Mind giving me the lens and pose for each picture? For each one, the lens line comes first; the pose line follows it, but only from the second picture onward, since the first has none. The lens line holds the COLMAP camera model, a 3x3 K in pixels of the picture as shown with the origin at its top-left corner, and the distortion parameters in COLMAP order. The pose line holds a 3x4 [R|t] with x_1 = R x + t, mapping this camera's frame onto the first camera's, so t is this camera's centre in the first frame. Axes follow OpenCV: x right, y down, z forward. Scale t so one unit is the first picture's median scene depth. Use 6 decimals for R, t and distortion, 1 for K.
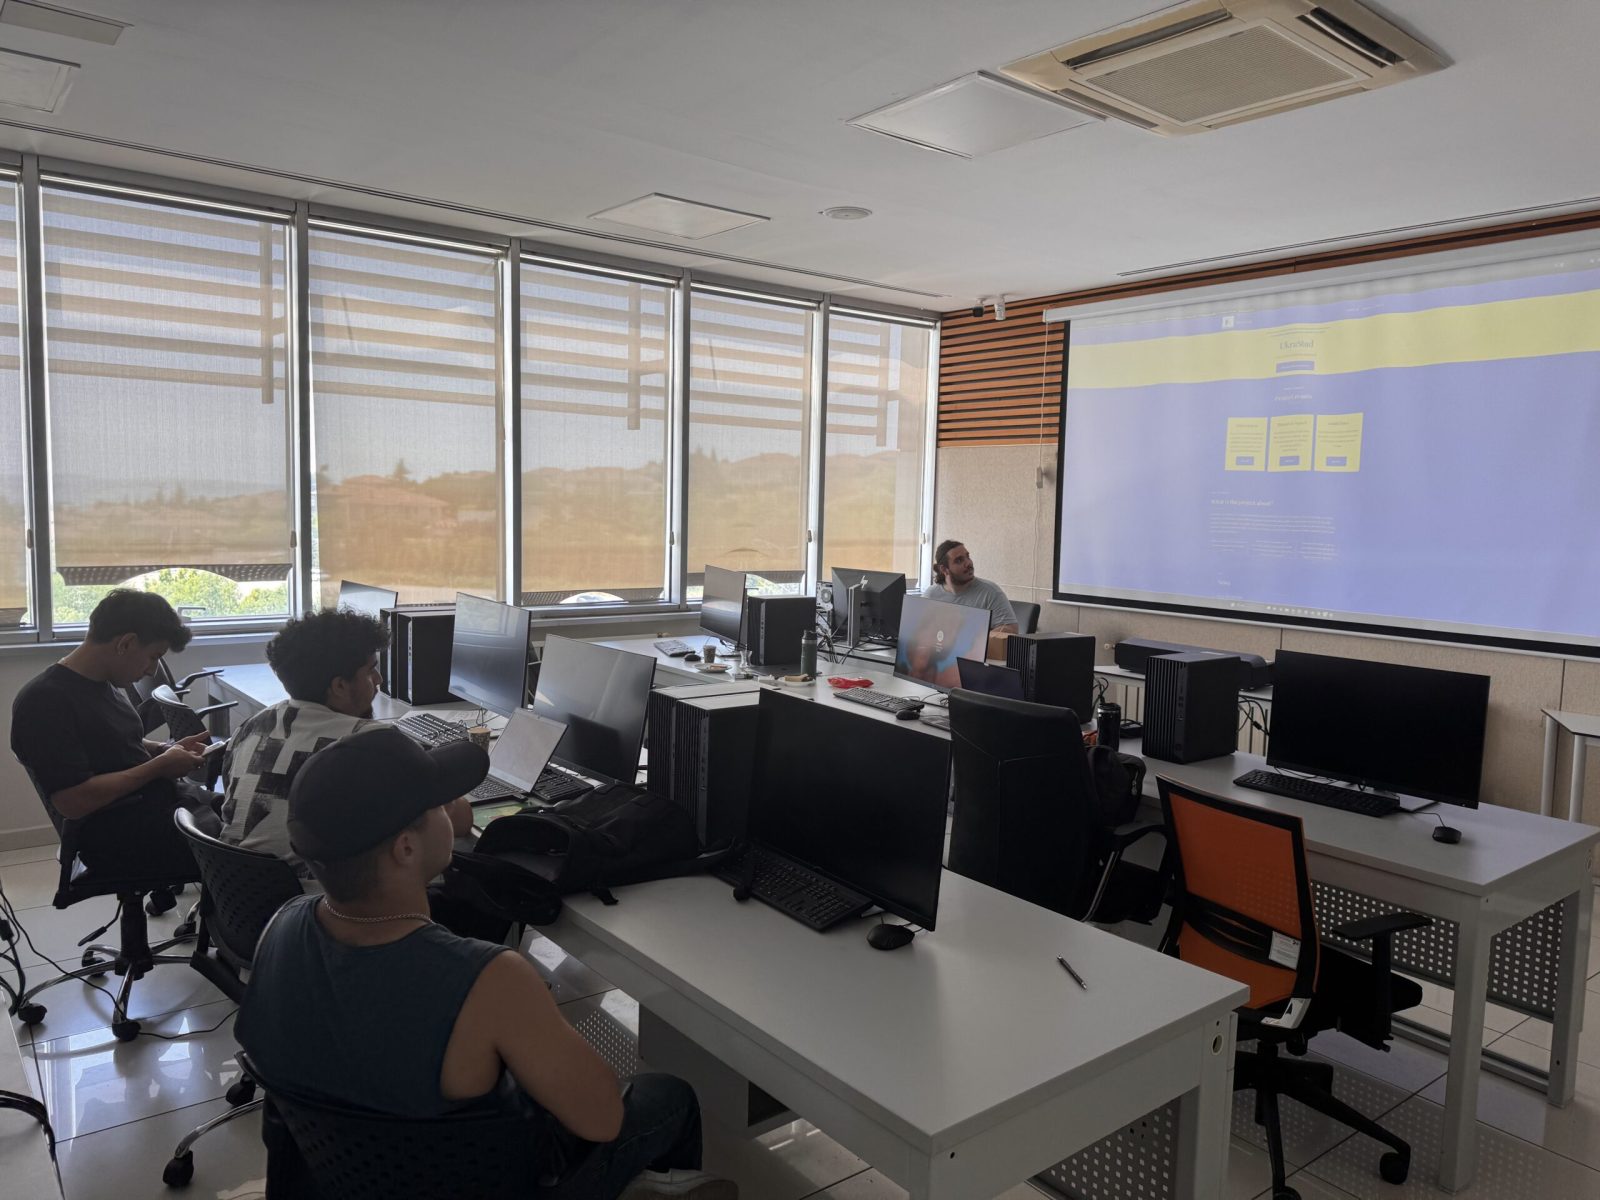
lens RADIAL K [[1130.9, 0, 804.5], [0, 1130.9, 593.0], [0, 0, 1]] dist [0.057920, -0.059261]
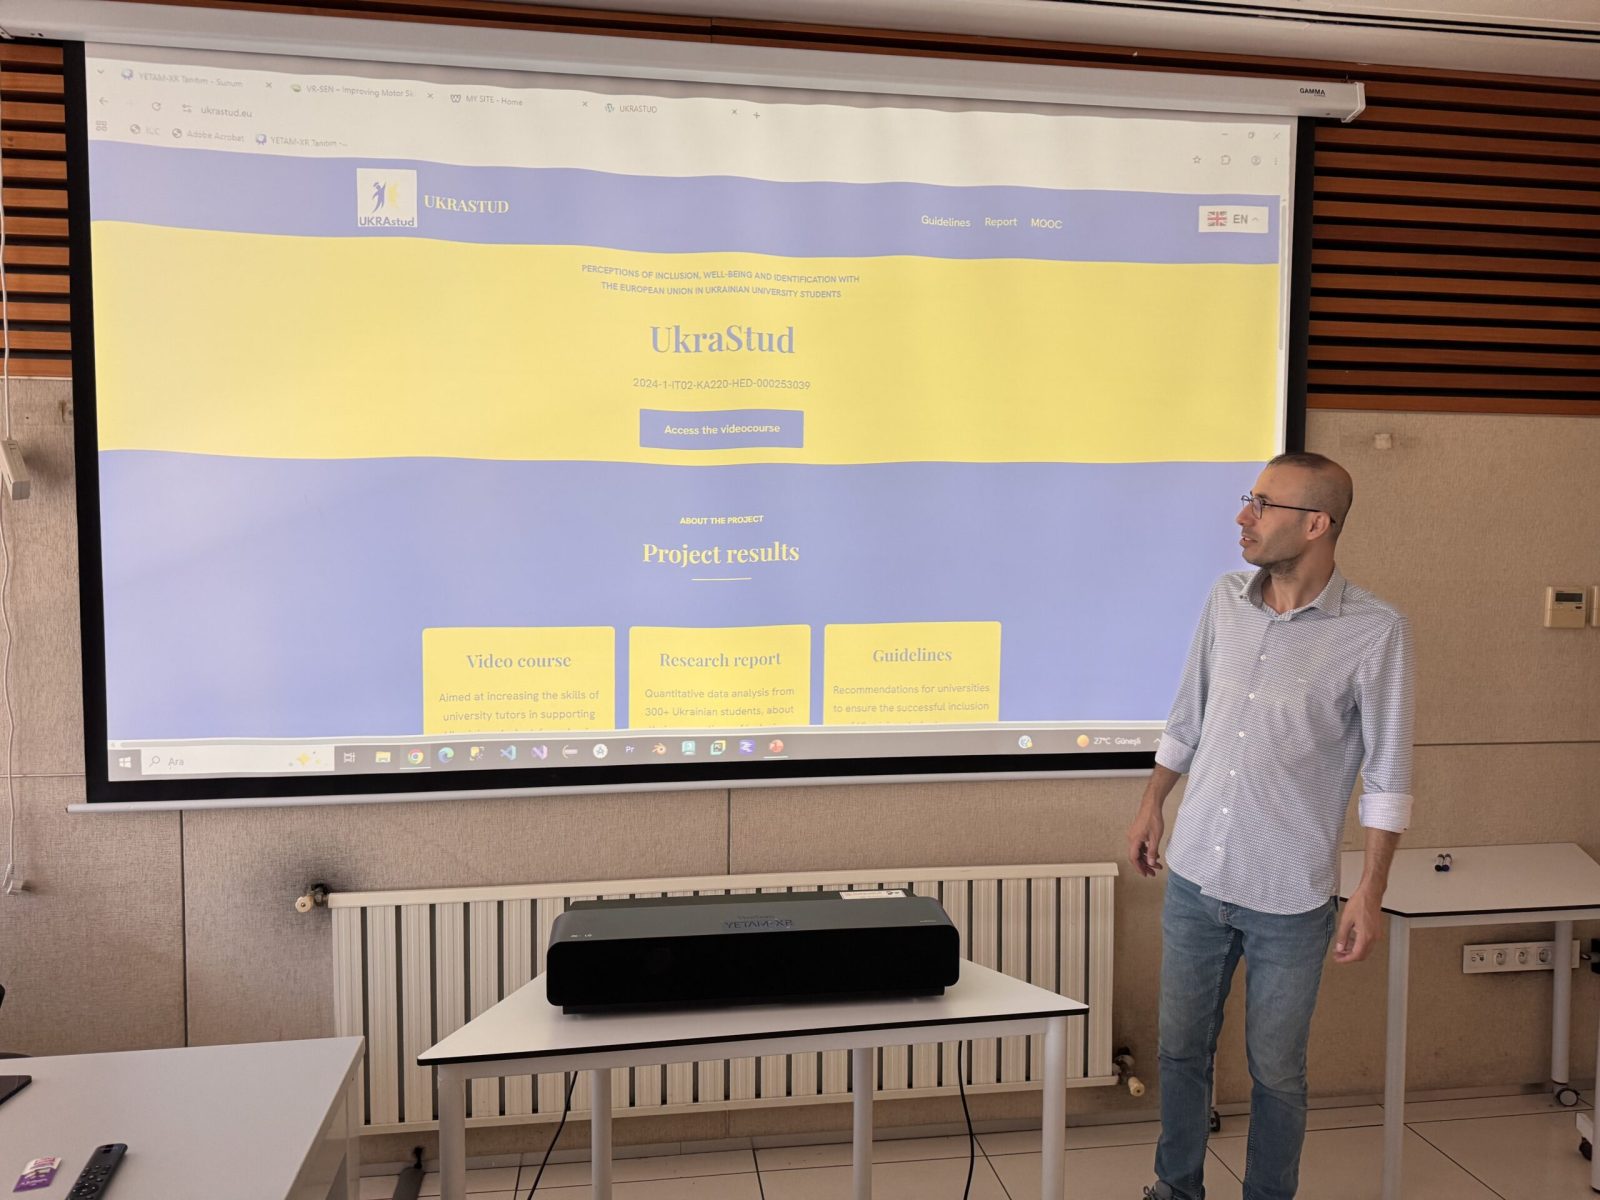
lens RADIAL K [[1130.9, 0, 807.8], [0, 1130.9, 604.9], [0, 0, 1]] dist [0.057920, -0.059261]
pose [[0.500096, -0.051889, 0.864414, 0.020558], [0.090623, 0.995858, 0.007351, -0.040422], [-0.861215, 0.074660, 0.502727, 0.645555]]
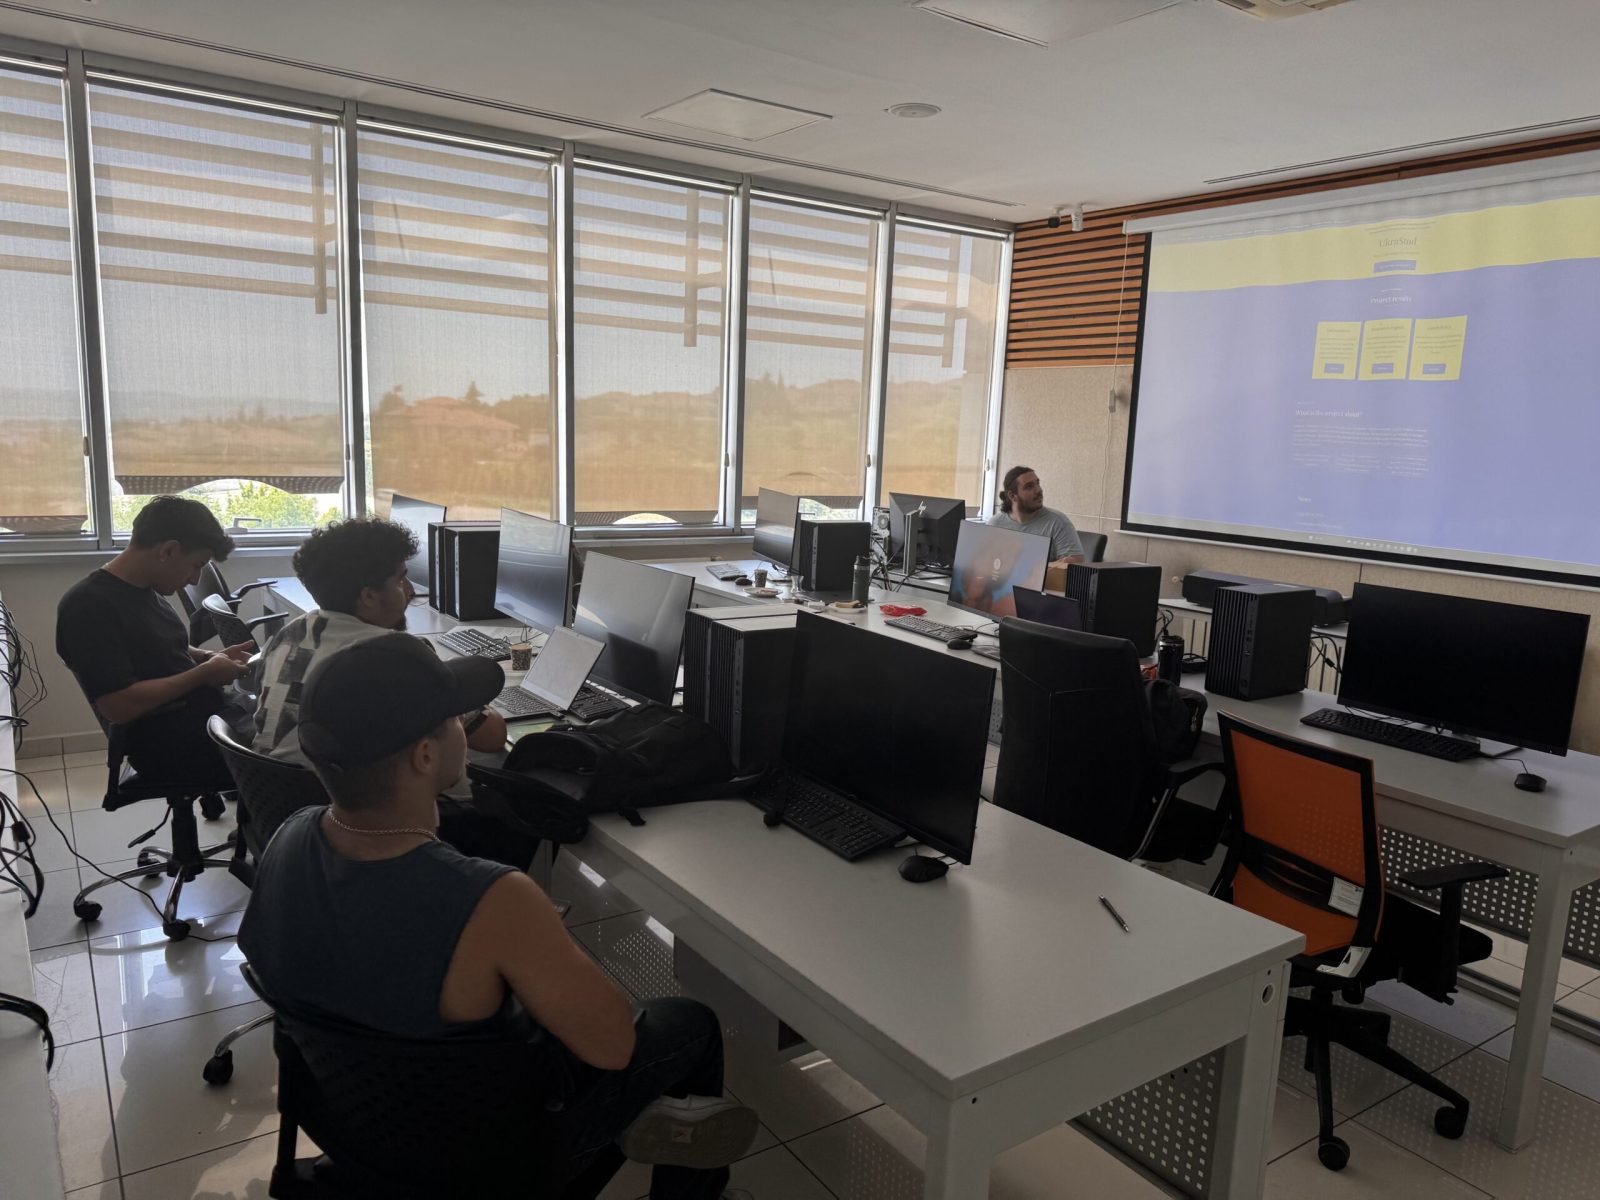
lens RADIAL K [[1130.9, 0, 802.0], [0, 1130.9, 618.1], [0, 0, 1]] dist [0.057920, -0.059261]
pose [[0.998038, 0.023283, -0.058114, 0.007230], [-0.018279, 0.996196, 0.085197, 0.003603], [0.059876, -0.083967, 0.994668, 0.018566]]
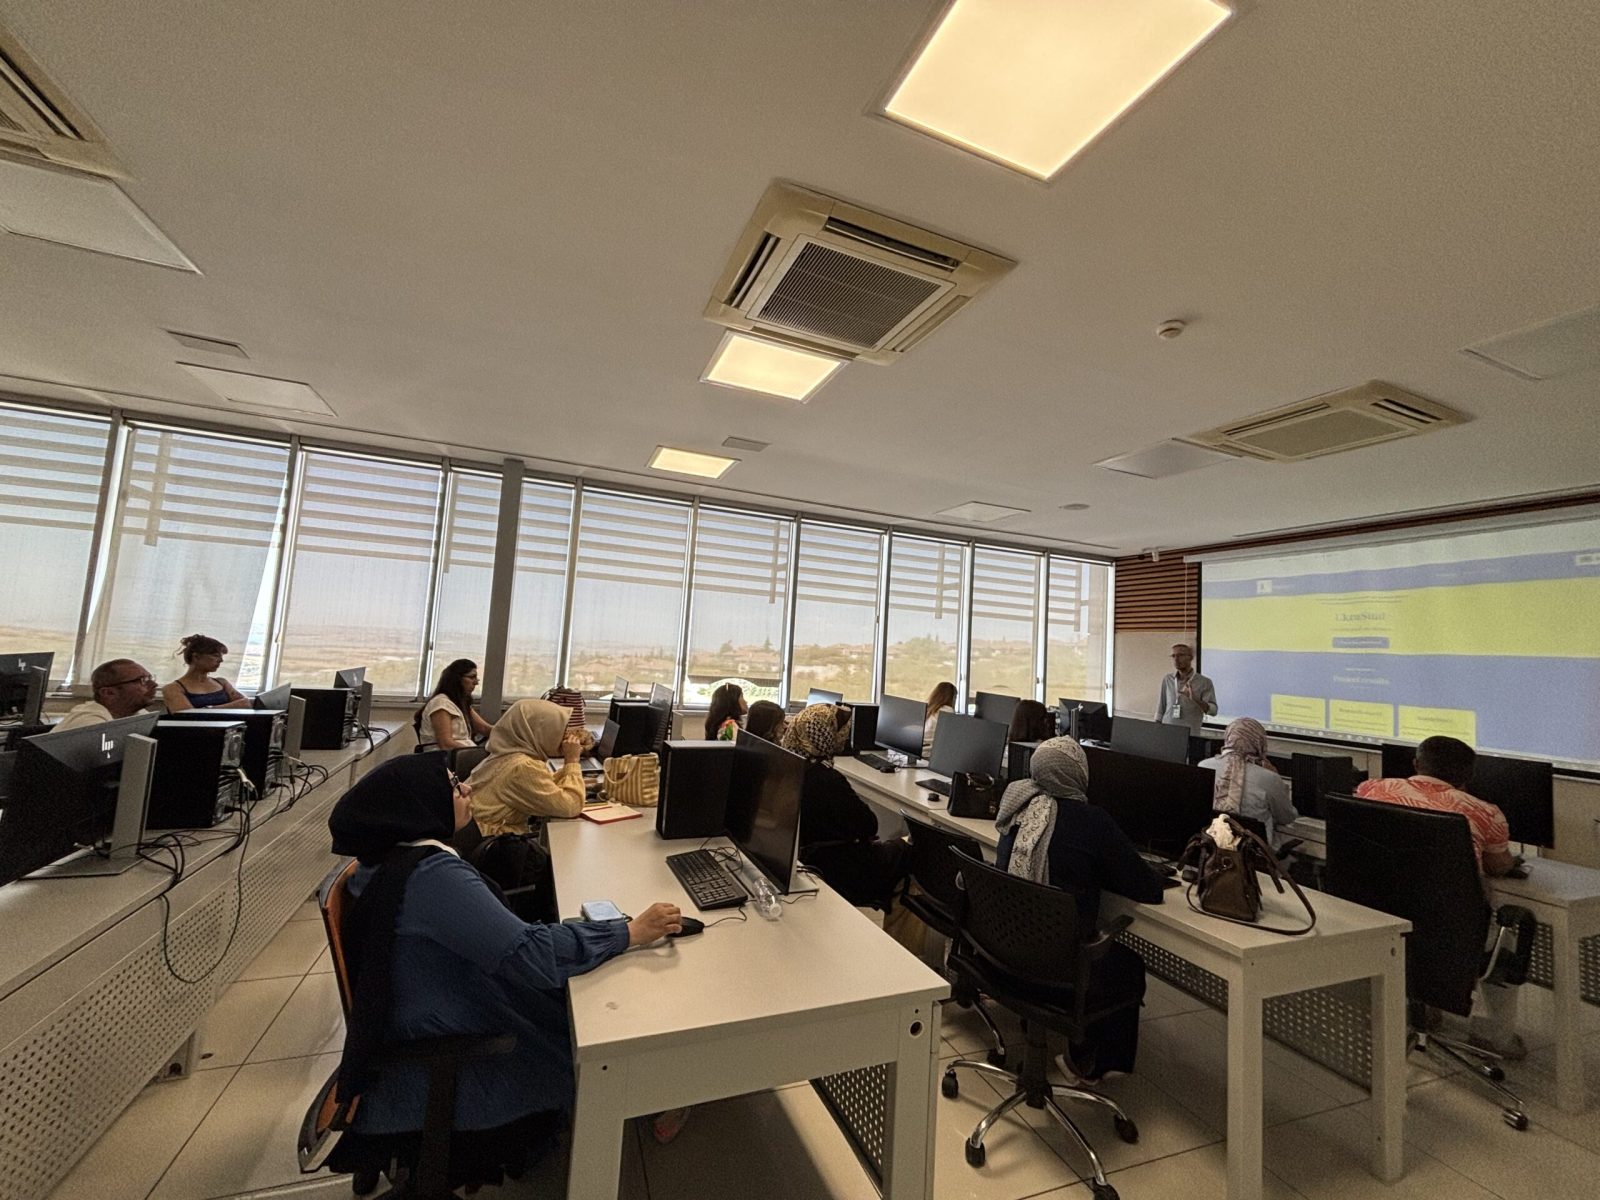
lens RADIAL K [[645.7, 0, 799.0], [0, 645.7, 600.4], [0, 0, 1]] dist [0.000013, 0.000693]
pose [[0.956973, 0.010542, -0.289986, -0.068314], [-0.061960, 0.983717, -0.168708, 0.022342], [0.283486, 0.179417, 0.942043, -0.089708]]
